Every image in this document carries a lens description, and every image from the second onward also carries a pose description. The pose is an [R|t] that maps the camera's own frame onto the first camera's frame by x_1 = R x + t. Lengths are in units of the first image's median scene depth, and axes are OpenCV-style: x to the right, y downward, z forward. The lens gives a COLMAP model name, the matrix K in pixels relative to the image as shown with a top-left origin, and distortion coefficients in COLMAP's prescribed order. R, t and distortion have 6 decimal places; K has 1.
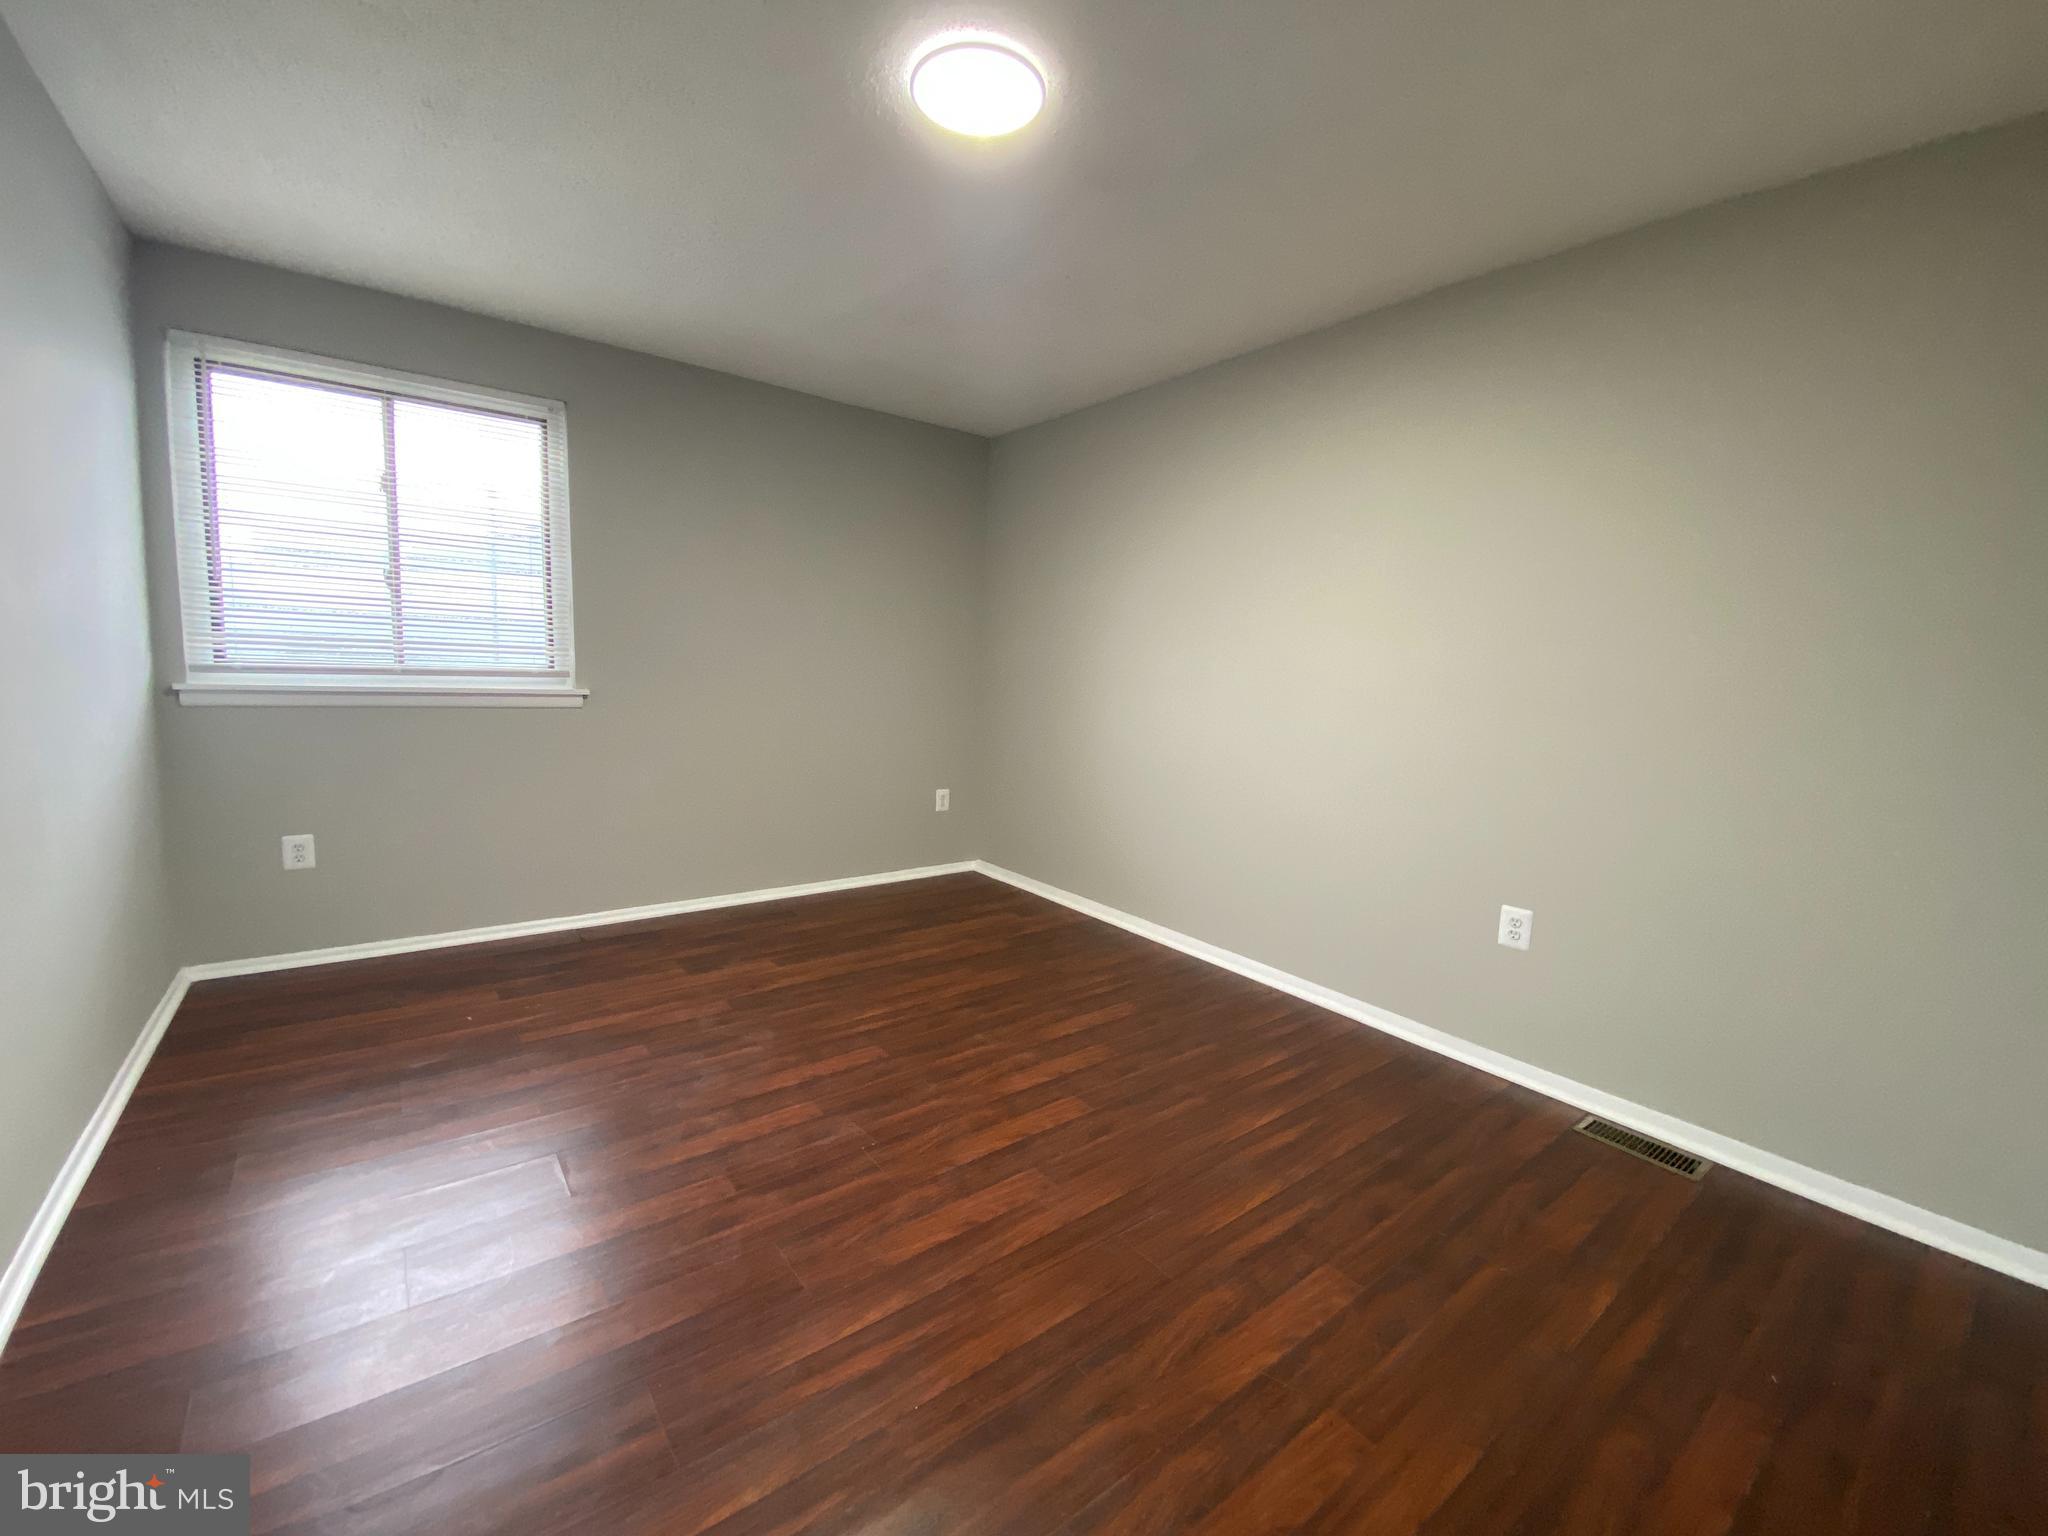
lens RADIAL K [[846.4, 0, 1018.6], [0, 846.4, 764.1], [0, 0, 1]] dist [-0.000662, -0.000384]
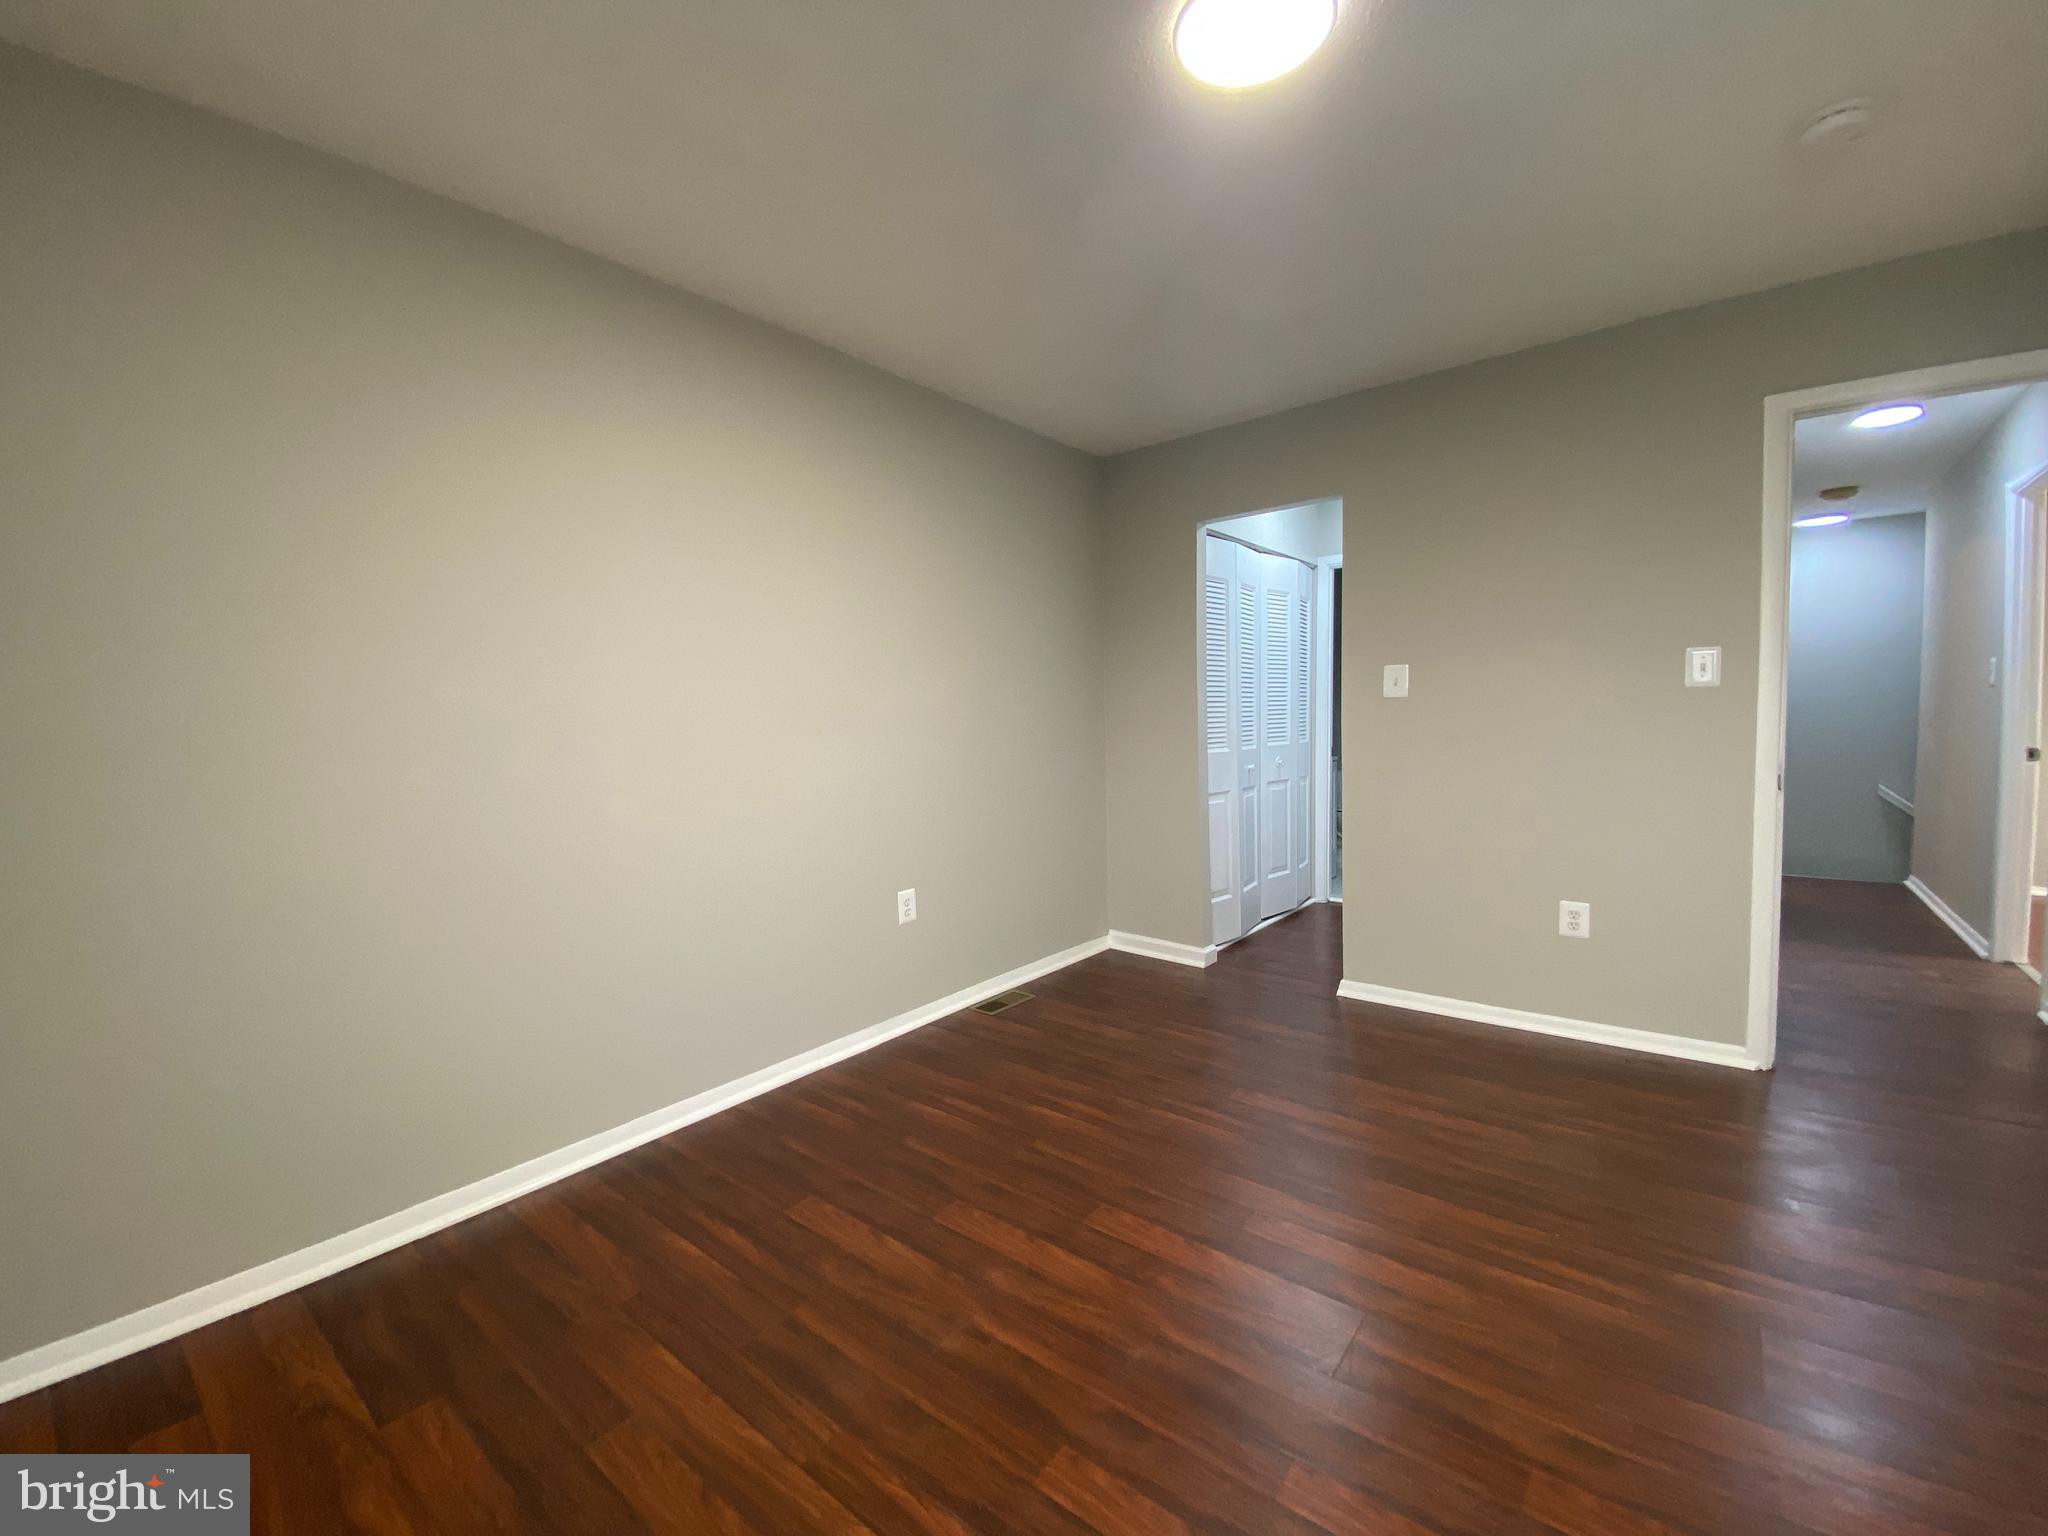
lens RADIAL K [[846.4, 0, 1016.1], [0, 846.4, 762.5], [0, 0, 1]] dist [-0.000662, -0.000384]
pose [[-0.244735, -0.095938, 0.964832, -0.624589], [0.129505, 0.982942, 0.130588, -0.152825], [-0.960902, 0.156910, -0.228136, 1.096142]]
